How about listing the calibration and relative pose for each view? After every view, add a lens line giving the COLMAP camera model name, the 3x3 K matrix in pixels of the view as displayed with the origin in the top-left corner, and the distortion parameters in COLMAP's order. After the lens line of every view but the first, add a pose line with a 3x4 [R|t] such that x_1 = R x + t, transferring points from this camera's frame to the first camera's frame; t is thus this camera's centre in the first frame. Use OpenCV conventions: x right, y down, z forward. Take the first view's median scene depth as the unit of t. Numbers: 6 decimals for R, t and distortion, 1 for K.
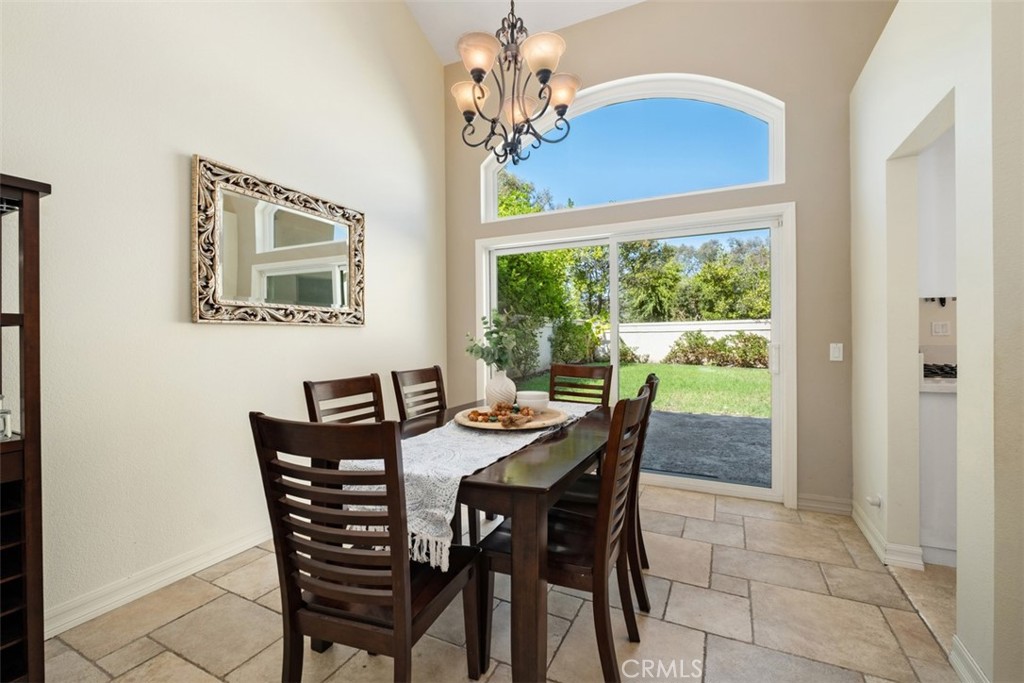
lens RADIAL K [[441.3, 0, 508.8], [0, 441.3, 337.0], [0, 0, 1]] dist [-0.001052, -0.002834]
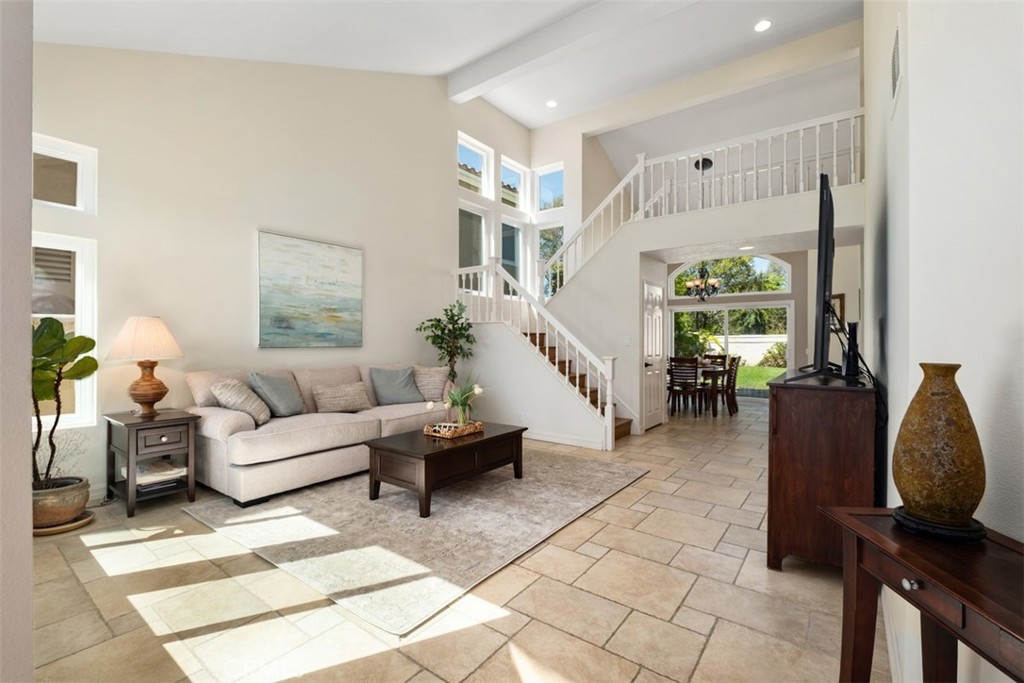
lens RADIAL K [[441.3, 0, 515.5], [0, 441.3, 342.3], [0, 0, 1]] dist [-0.001052, -0.002834]
pose [[0.982992, 0.004310, -0.183596, -0.100083], [-0.005619, 0.999962, -0.006609, 0.000443], [0.183561, 0.007529, 0.982980, -0.352112]]
